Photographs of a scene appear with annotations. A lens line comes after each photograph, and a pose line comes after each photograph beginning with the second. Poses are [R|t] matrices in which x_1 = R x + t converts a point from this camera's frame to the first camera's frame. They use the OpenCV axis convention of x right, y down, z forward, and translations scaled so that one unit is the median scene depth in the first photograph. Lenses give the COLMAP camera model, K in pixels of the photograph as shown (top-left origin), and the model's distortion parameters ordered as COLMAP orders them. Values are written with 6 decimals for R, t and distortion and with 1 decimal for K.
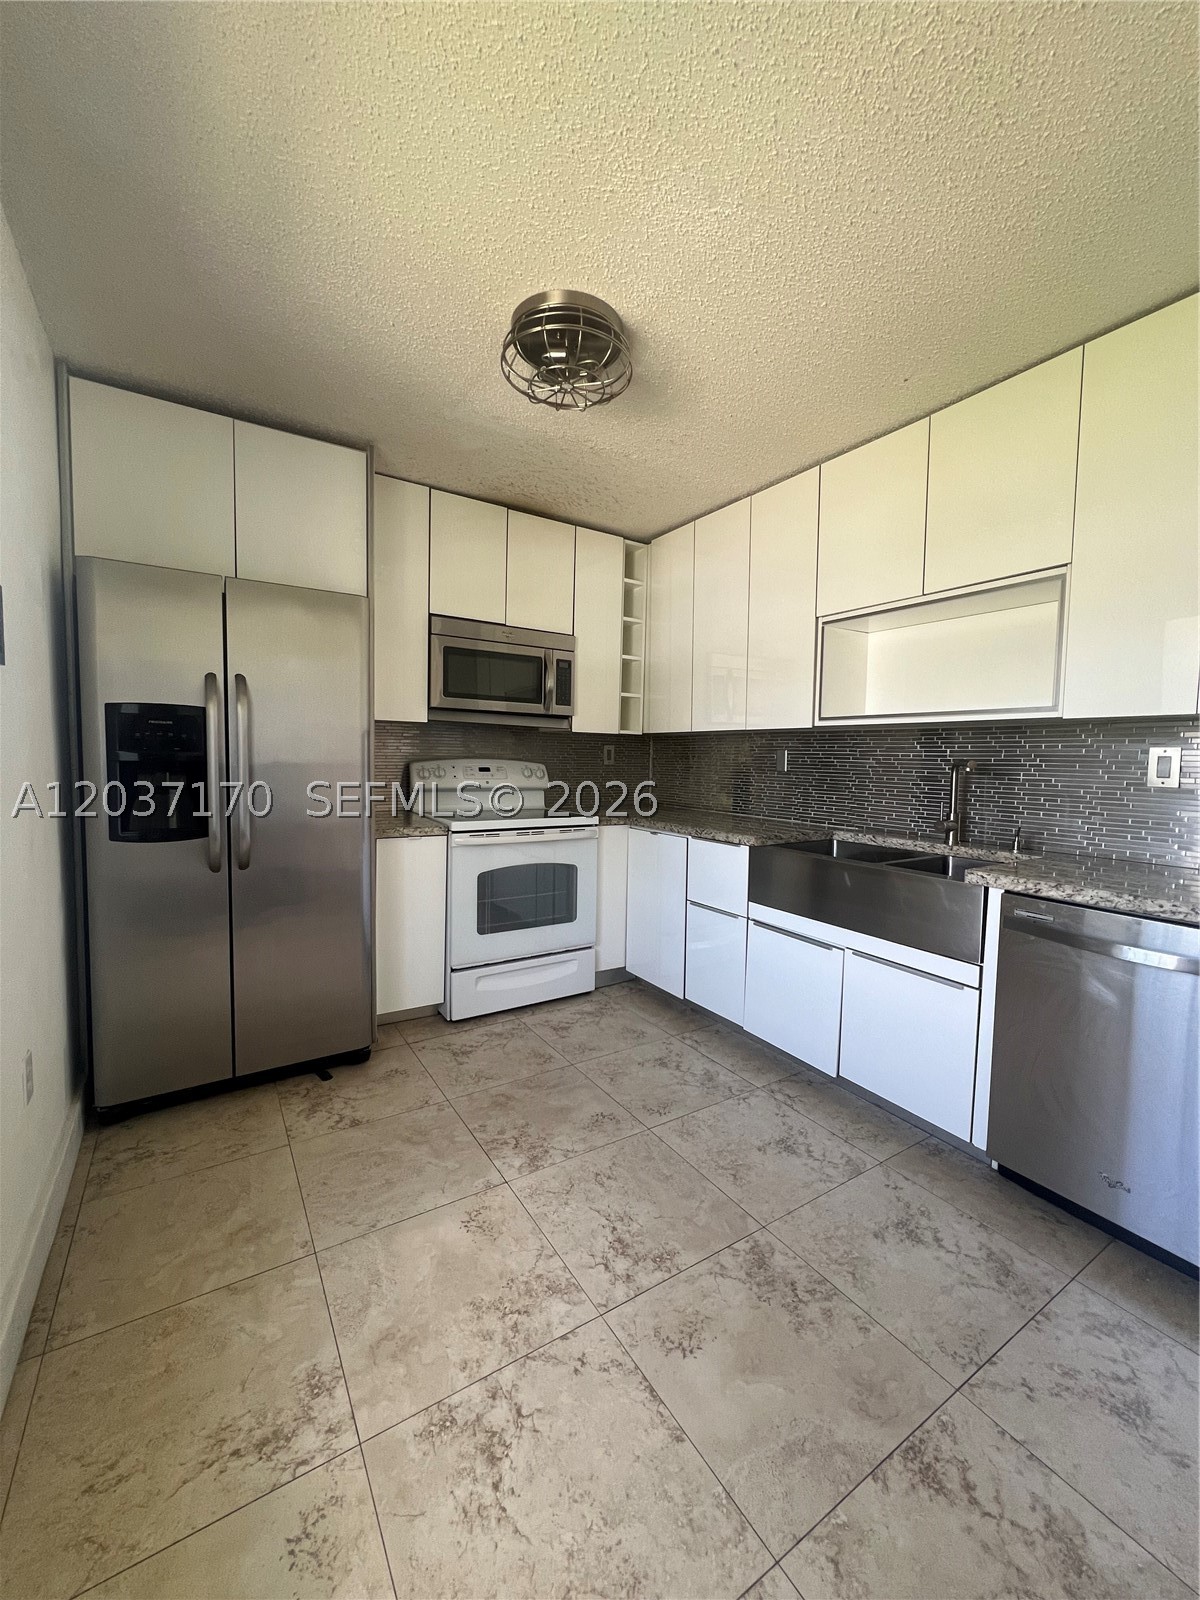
lens RADIAL K [[638.4, 0, 602.8], [0, 638.4, 796.0], [0, 0, 1]] dist [-0.002356, 0.000779]
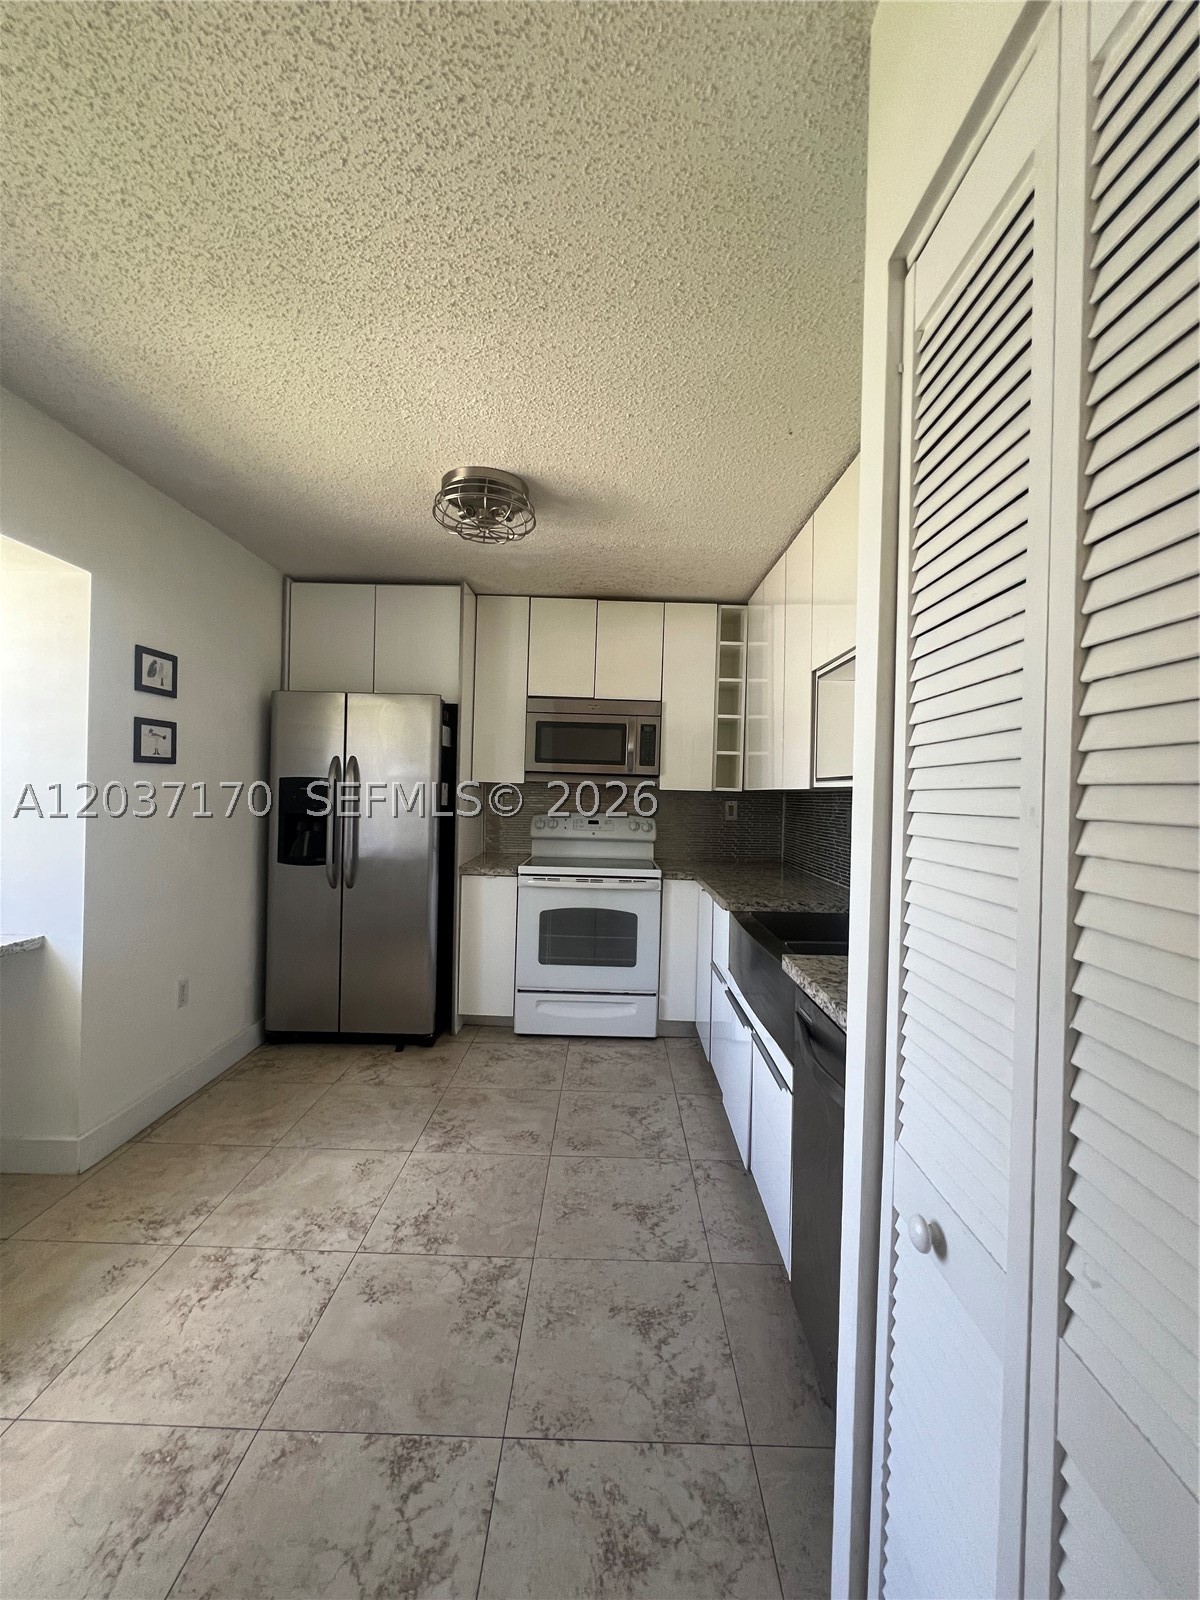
lens RADIAL K [[638.4, 0, 602.8], [0, 638.4, 796.0], [0, 0, 1]] dist [-0.002356, 0.000779]
pose [[0.836711, 0.005650, -0.547615, 0.722596], [-0.043802, 0.997434, -0.056635, -0.039173], [0.545890, 0.071373, 0.834812, 0.079829]]
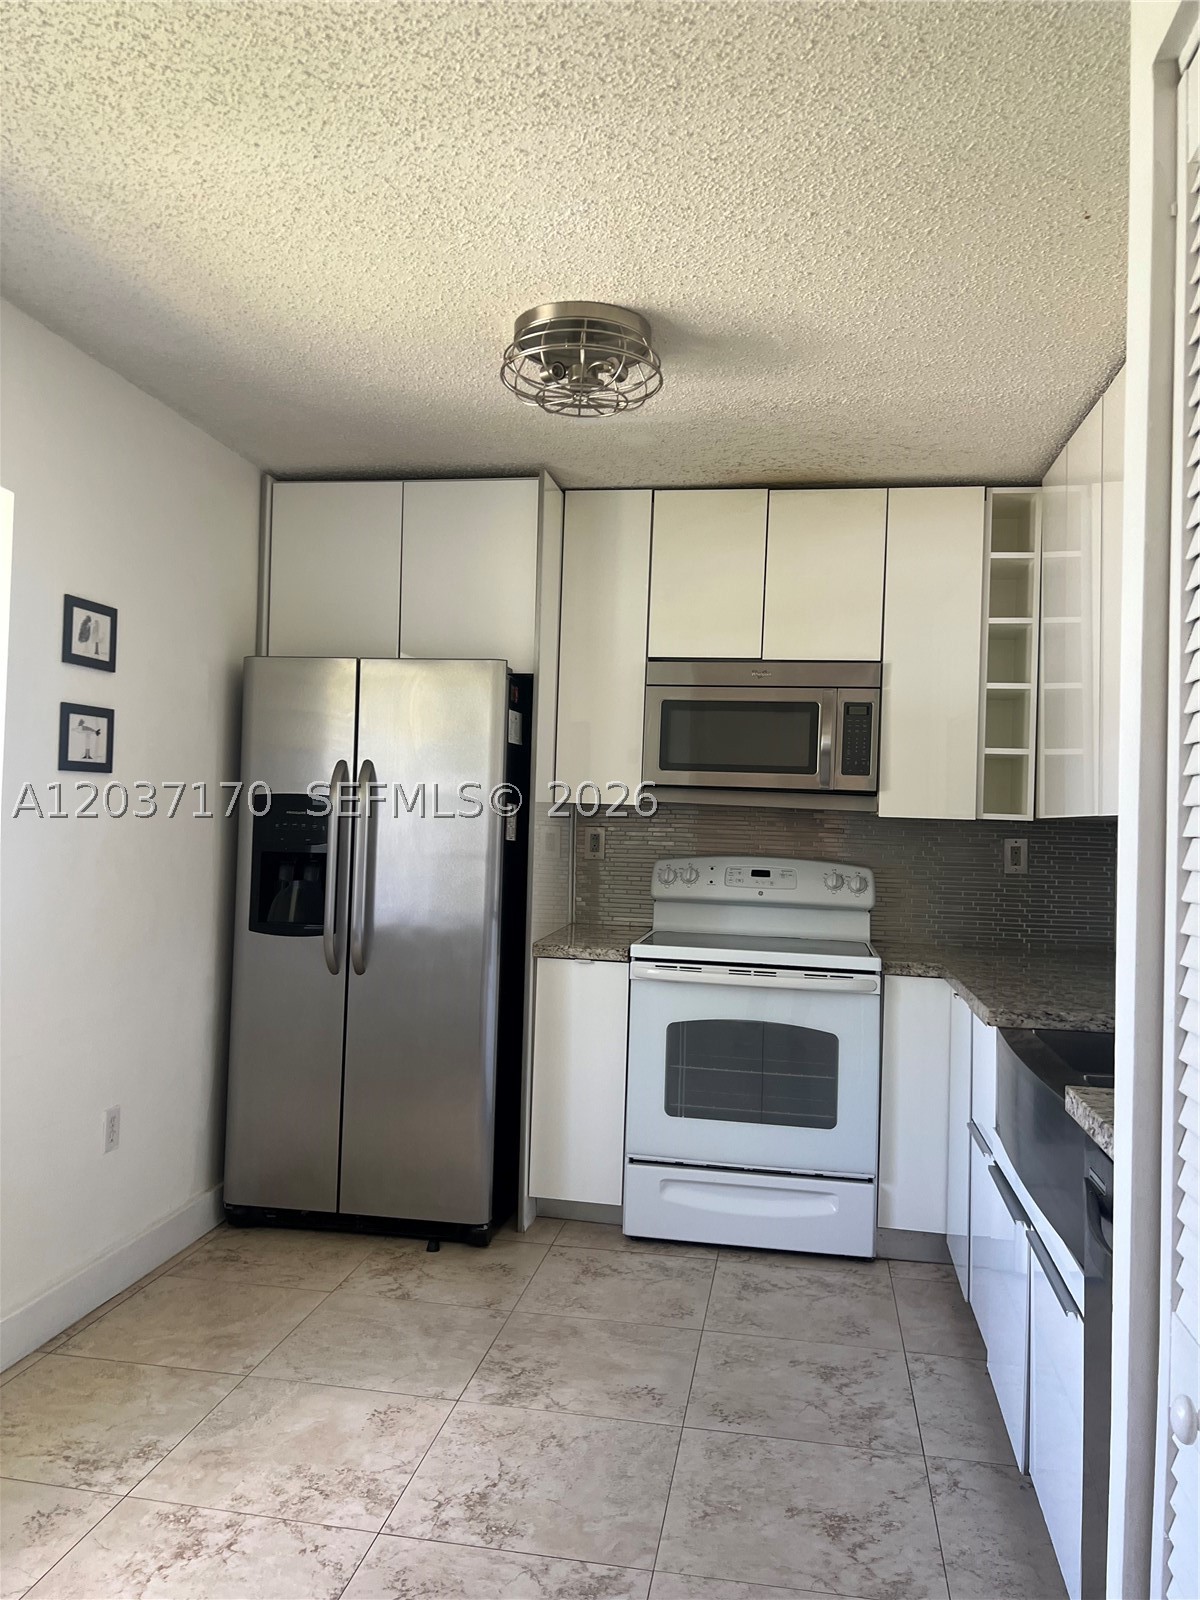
lens RADIAL K [[1197.0, 0, 590.5], [0, 1197.0, 789.6], [0, 0, 1]] dist [0.053320, -0.063244]
pose [[0.735240, -0.014245, -0.677658, 0.826341], [-0.058609, 0.994698, -0.084498, -0.021158], [0.675269, 0.101843, 0.730507, -0.042087]]
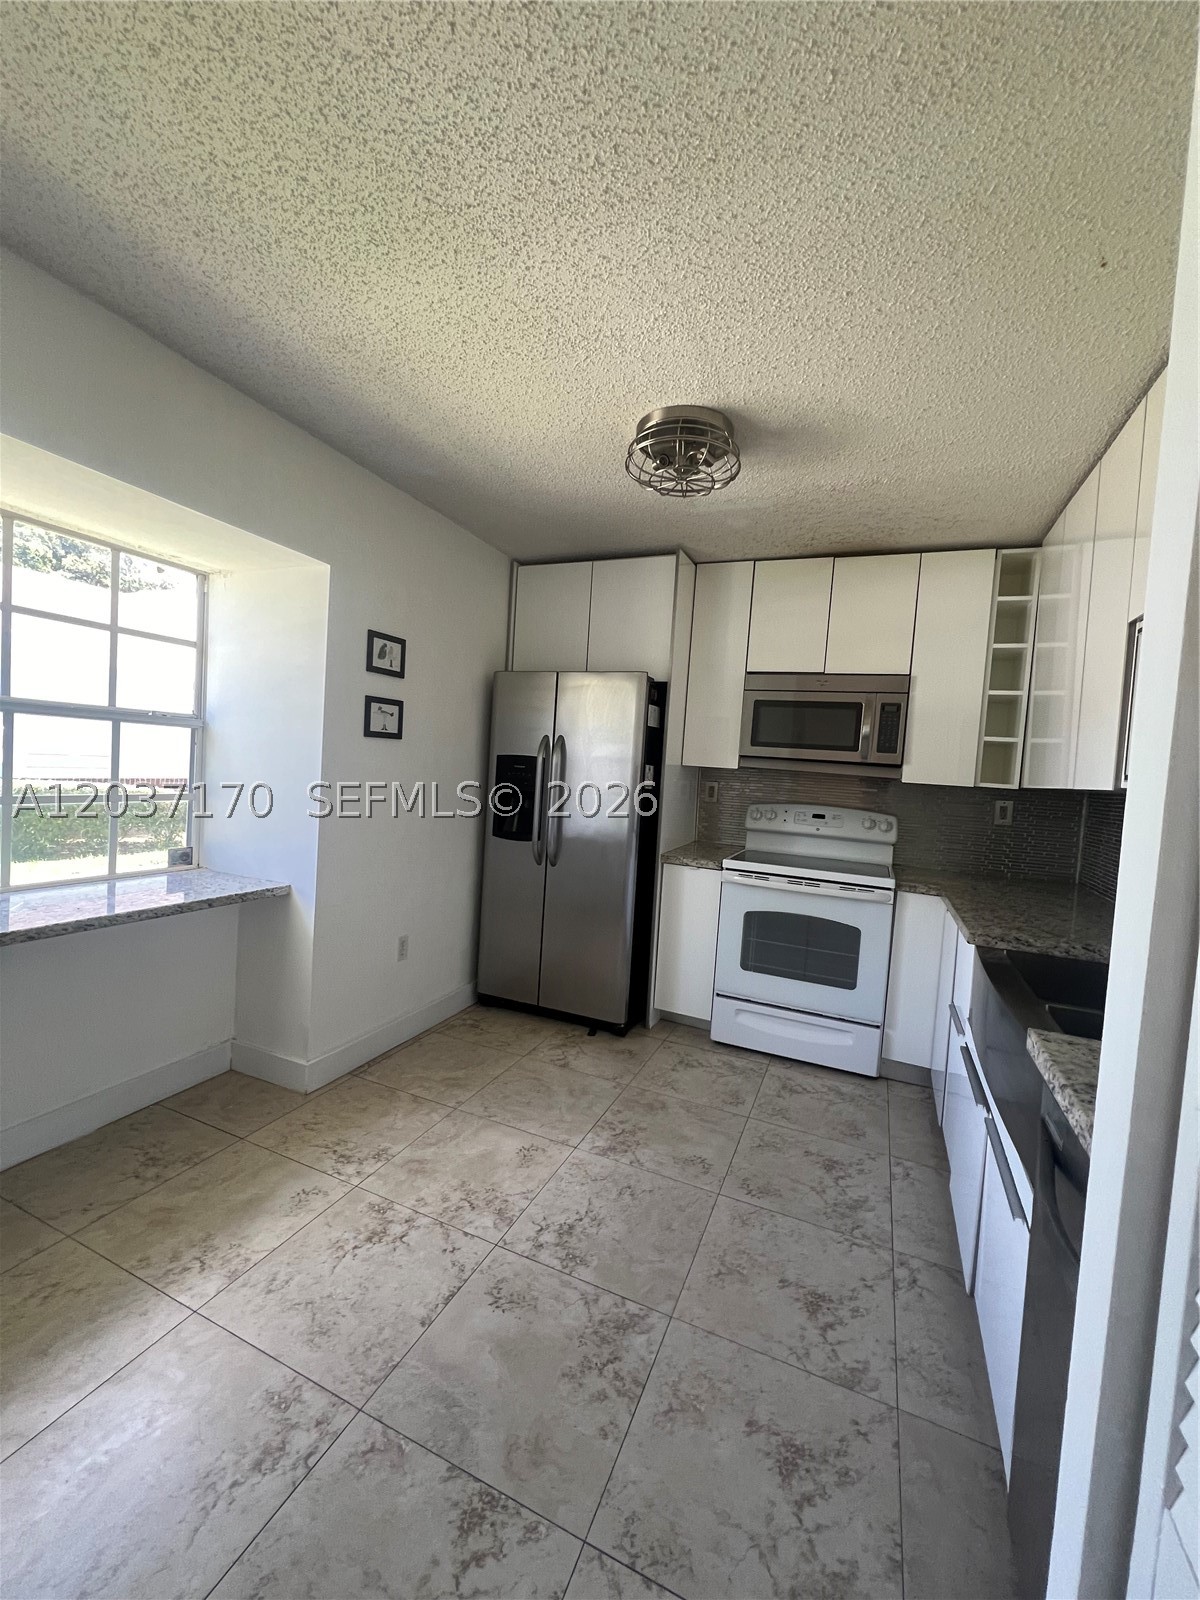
lens RADIAL K [[638.4, 0, 602.8], [0, 638.4, 796.0], [0, 0, 1]] dist [-0.002356, 0.000779]
pose [[0.561374, 0.055918, -0.825671, 0.711501], [-0.104527, 0.994515, -0.003714, -0.054319], [0.820935, 0.088390, 0.564140, 0.247379]]
